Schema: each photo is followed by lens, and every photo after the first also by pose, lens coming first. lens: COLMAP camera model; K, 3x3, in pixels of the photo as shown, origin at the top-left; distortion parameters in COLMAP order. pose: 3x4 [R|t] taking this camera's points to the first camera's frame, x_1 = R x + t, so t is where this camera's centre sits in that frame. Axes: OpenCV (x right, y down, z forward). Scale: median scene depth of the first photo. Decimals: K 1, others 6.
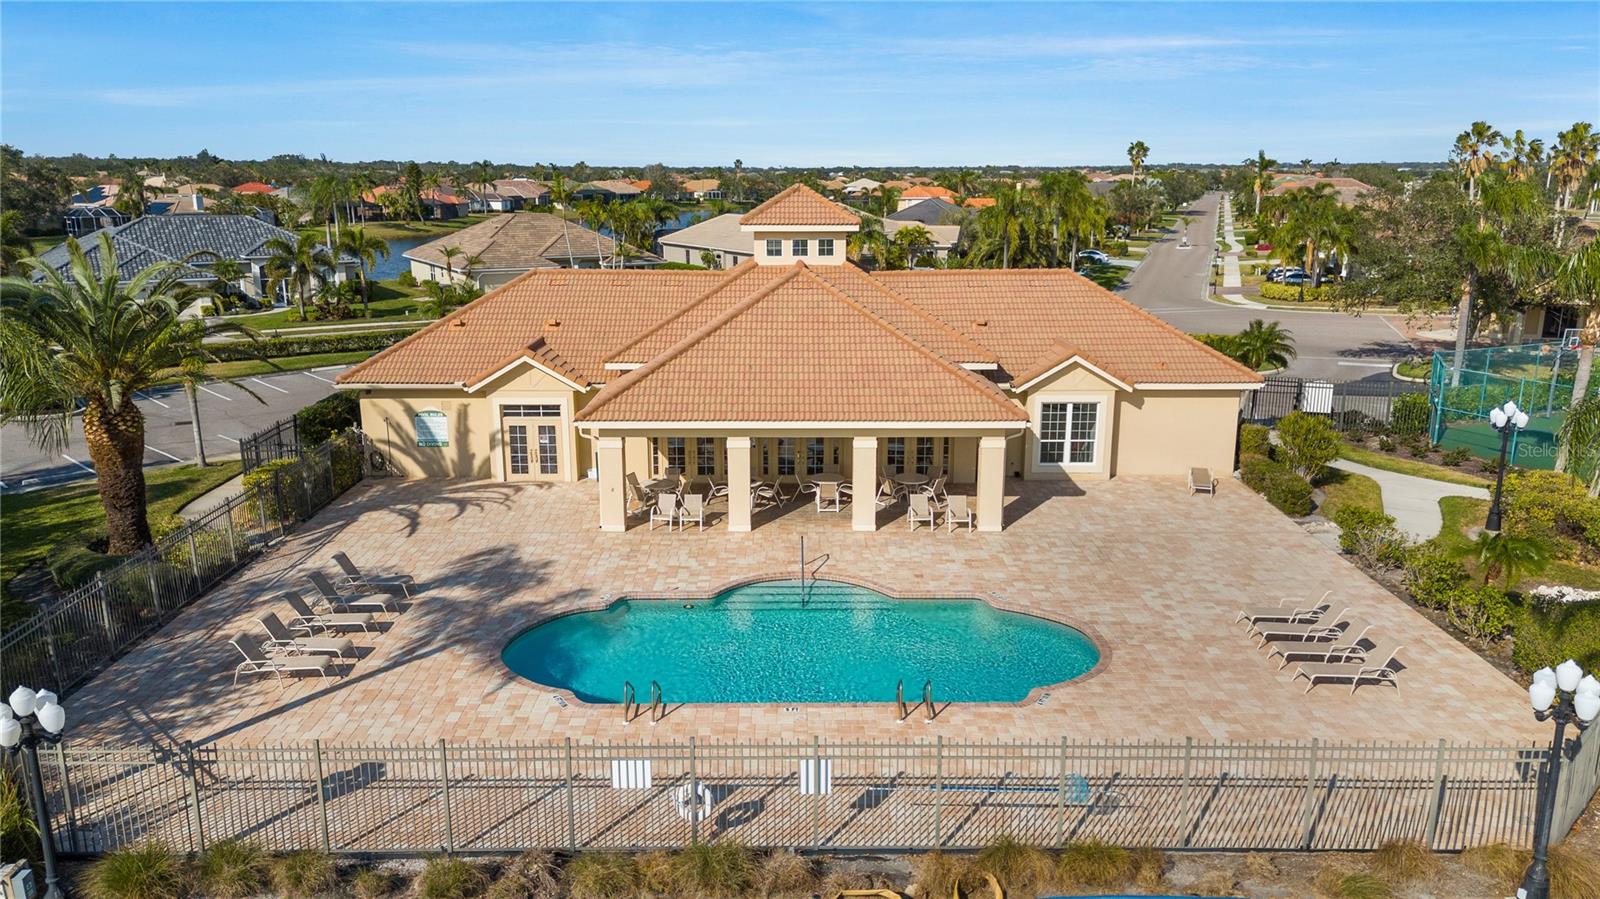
lens RADIAL K [[1173.0, 0, 800.2], [0, 1173.0, 455.6], [0, 0, 1]] dist [0.071797, -0.077440]
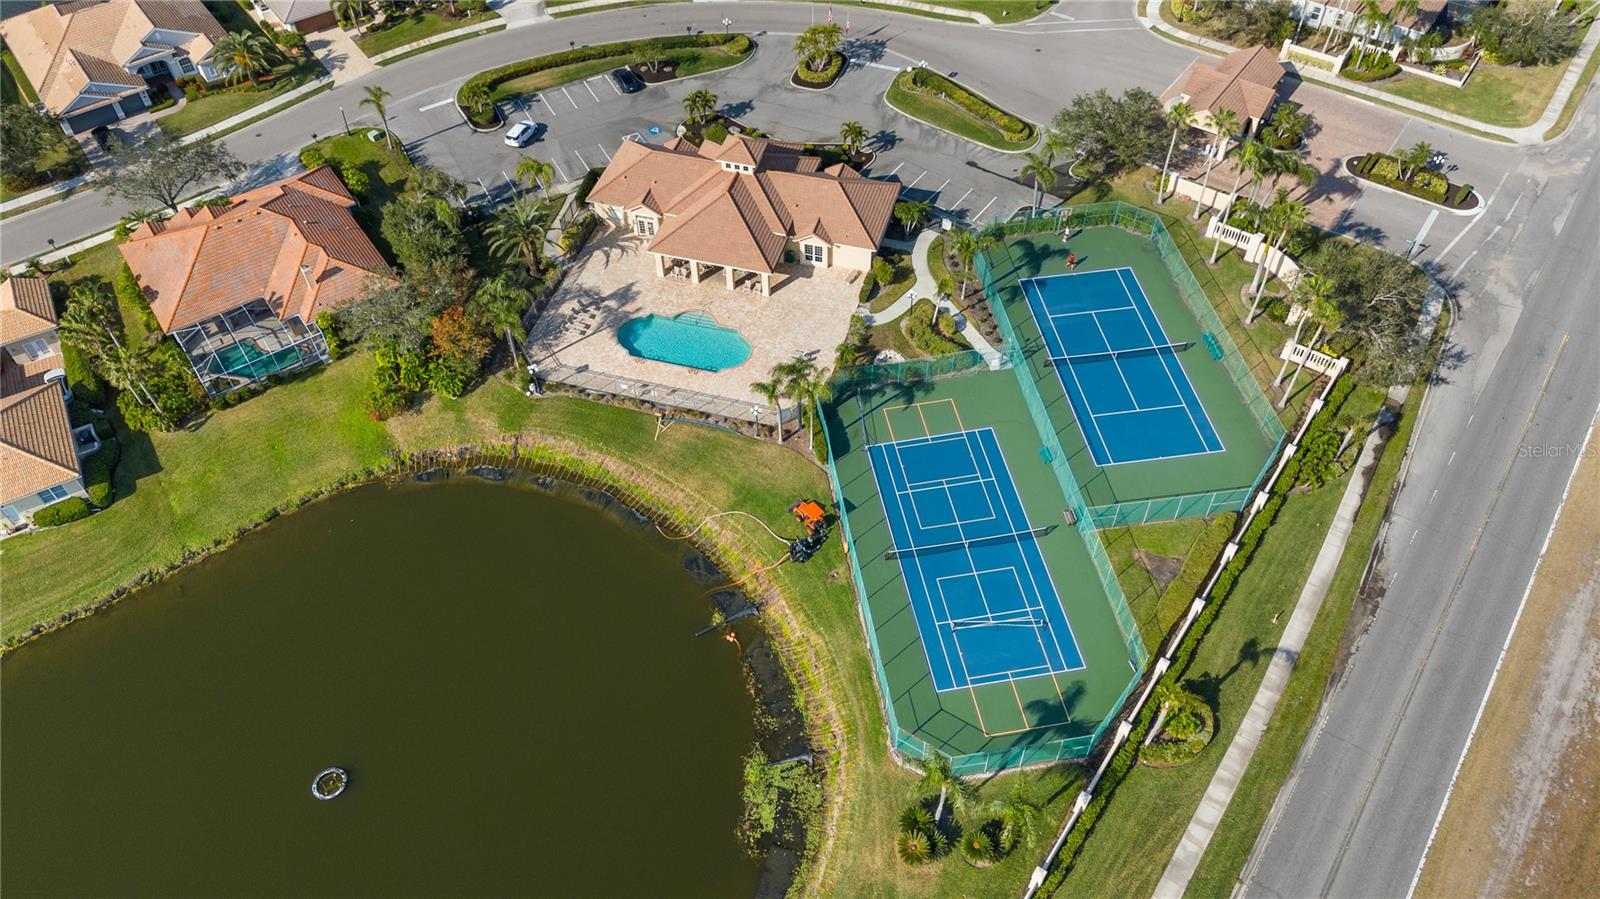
lens RADIAL K [[1173.0, 0, 800.2], [0, 1173.0, 455.6], [0, 0, 1]] dist [0.071797, -0.077440]
pose [[0.959255, 0.204022, -0.195462, 1.017791], [-0.052404, 0.808264, 0.586483, -1.559024], [0.277640, -0.552344, 0.786023, -1.889203]]
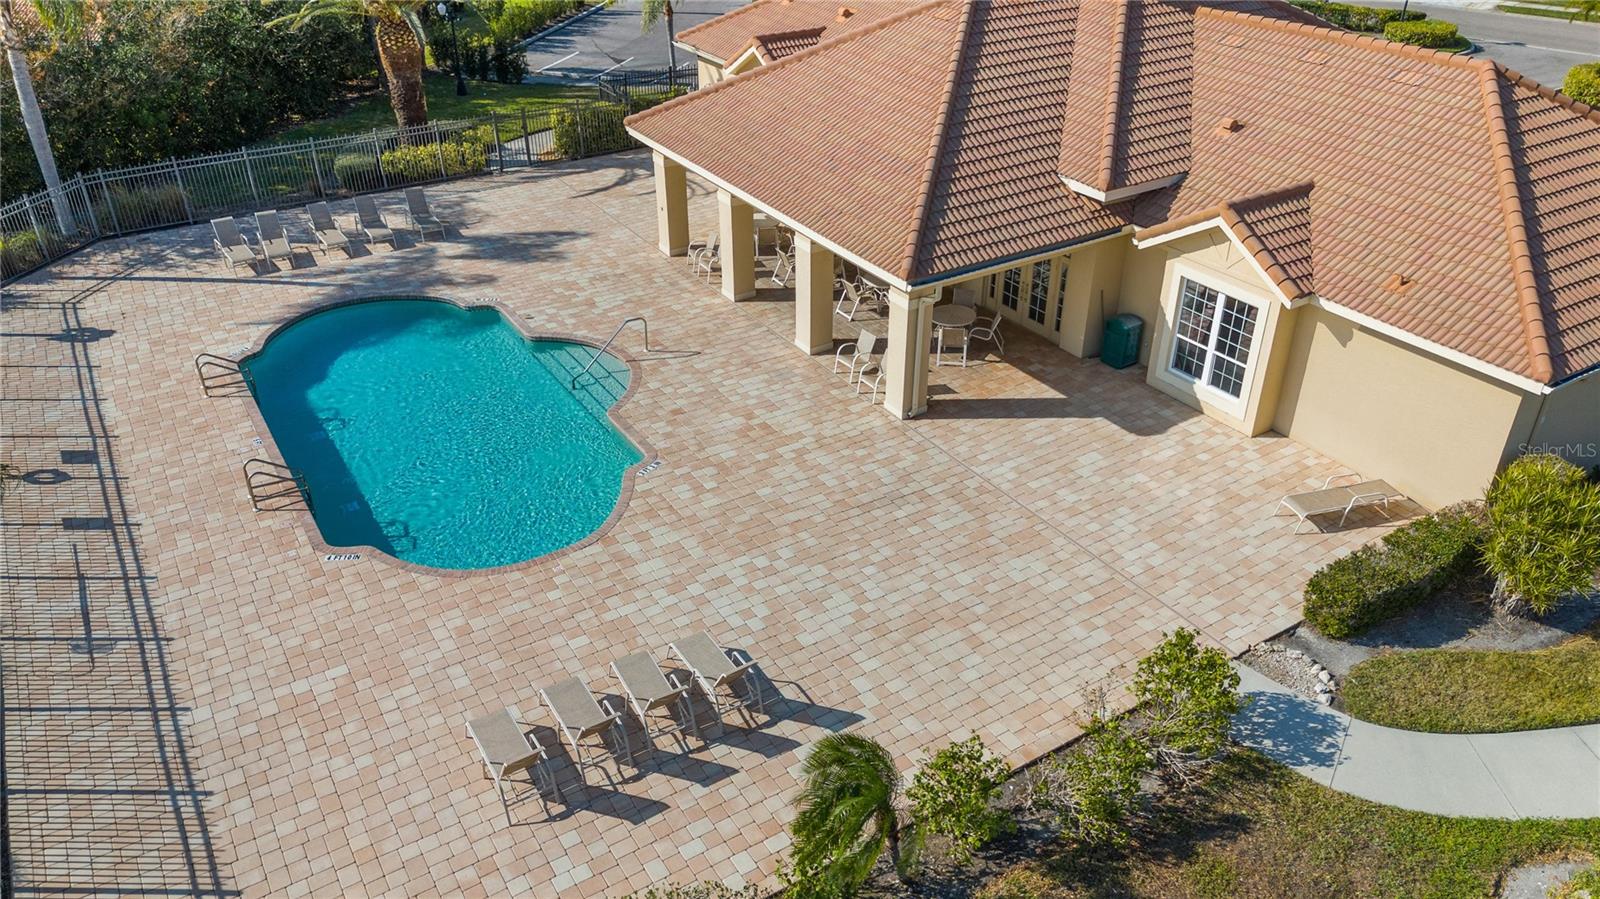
lens RADIAL K [[1173.0, 0, 800.2], [0, 1173.0, 455.6], [0, 0, 1]] dist [0.071797, -0.077440]
pose [[0.522893, 0.436762, -0.731999, 0.681843], [-0.200908, 0.897707, 0.392120, -0.187417], [0.828384, -0.057972, 0.557153, 0.548812]]
